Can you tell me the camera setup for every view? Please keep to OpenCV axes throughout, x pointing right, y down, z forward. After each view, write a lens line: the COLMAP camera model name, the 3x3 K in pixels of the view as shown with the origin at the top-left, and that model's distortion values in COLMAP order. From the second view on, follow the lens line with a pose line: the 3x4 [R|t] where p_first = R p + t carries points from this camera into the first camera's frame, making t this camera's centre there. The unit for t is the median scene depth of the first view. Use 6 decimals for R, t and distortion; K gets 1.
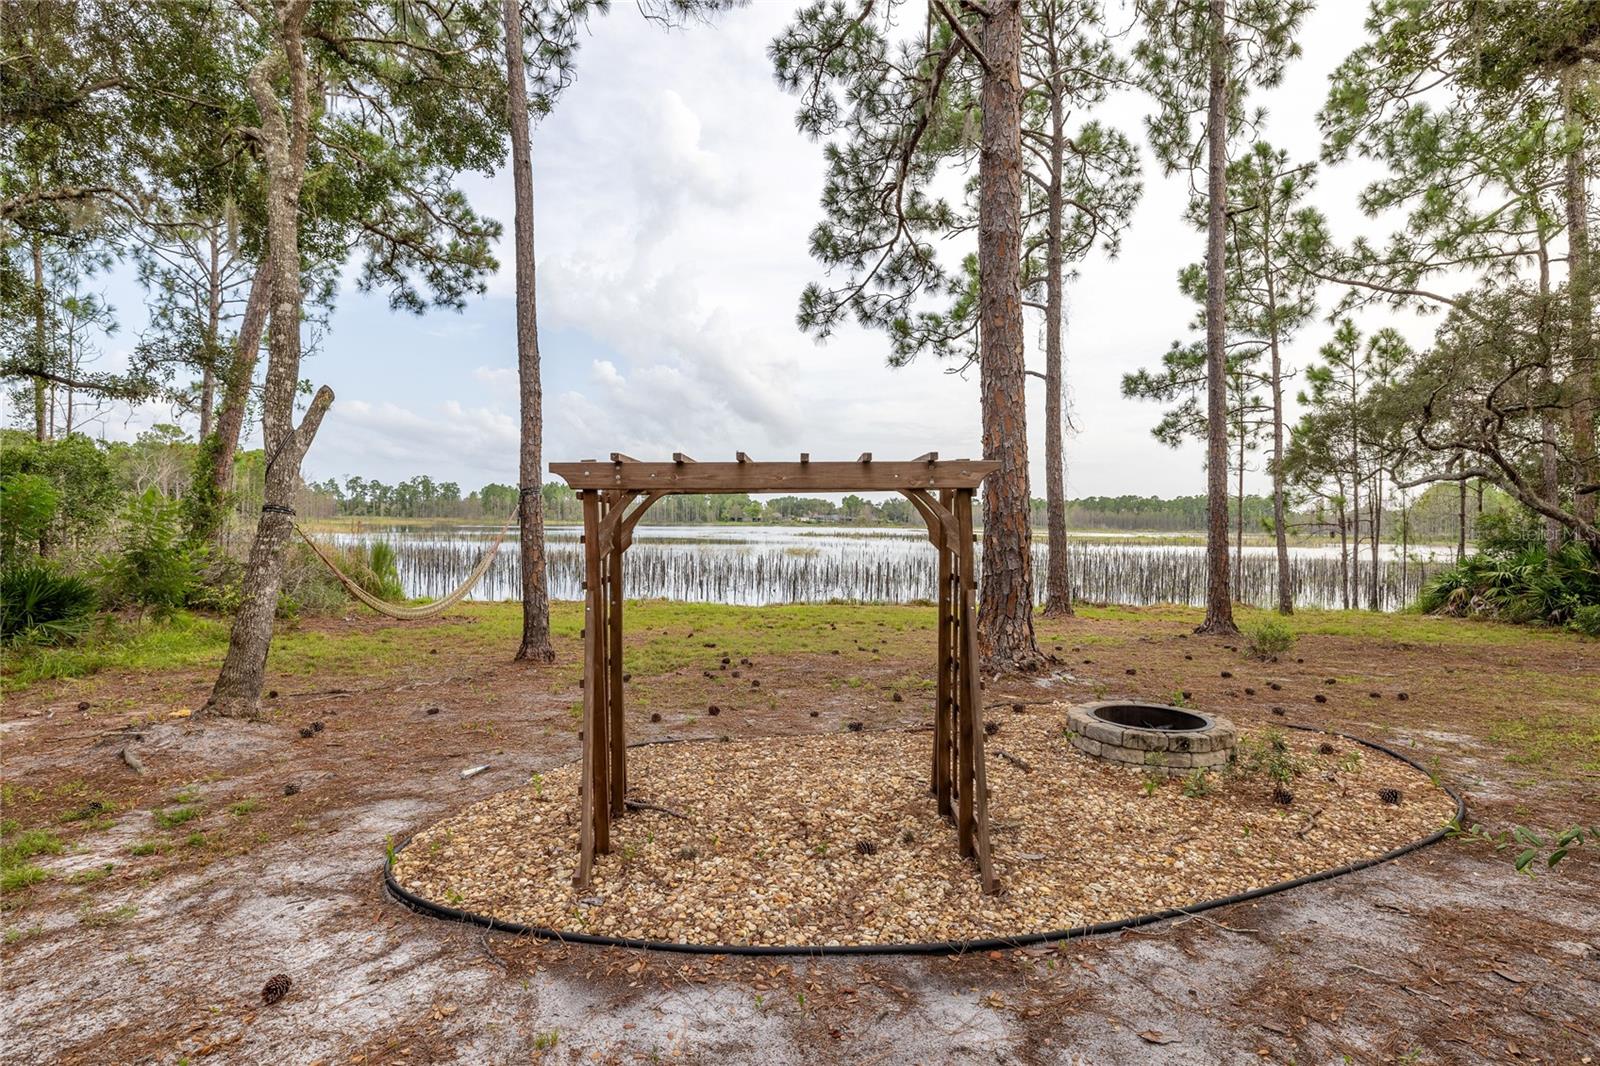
lens RADIAL K [[826.7, 0, 797.5], [0, 826.7, 523.6], [0, 0, 1]] dist [0.010849, -0.000001]
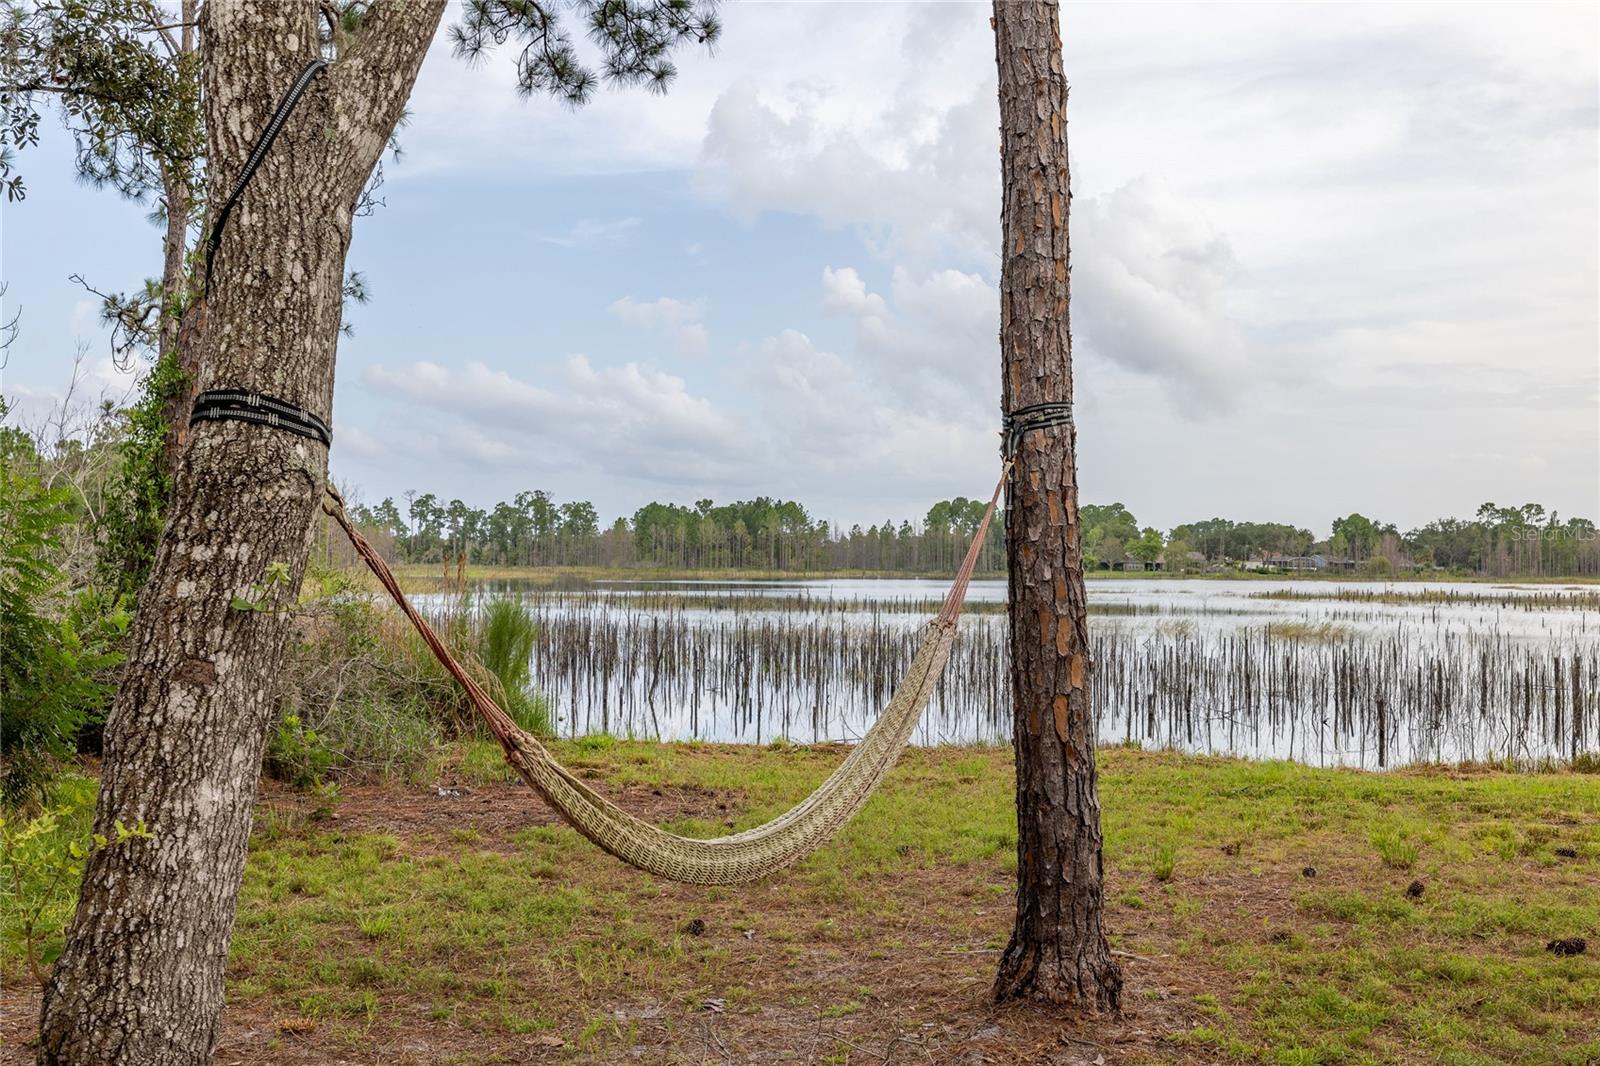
lens RADIAL K [[1605.2, 0, 797.0], [0, 1605.2, 501.6], [0, 0, 1]] dist [0.008791, 0.002917]
pose [[0.965980, -0.016612, -0.258084, -0.052401], [0.004679, 0.998894, -0.046783, 0.003483], [0.258576, 0.043984, 0.964989, 0.086857]]
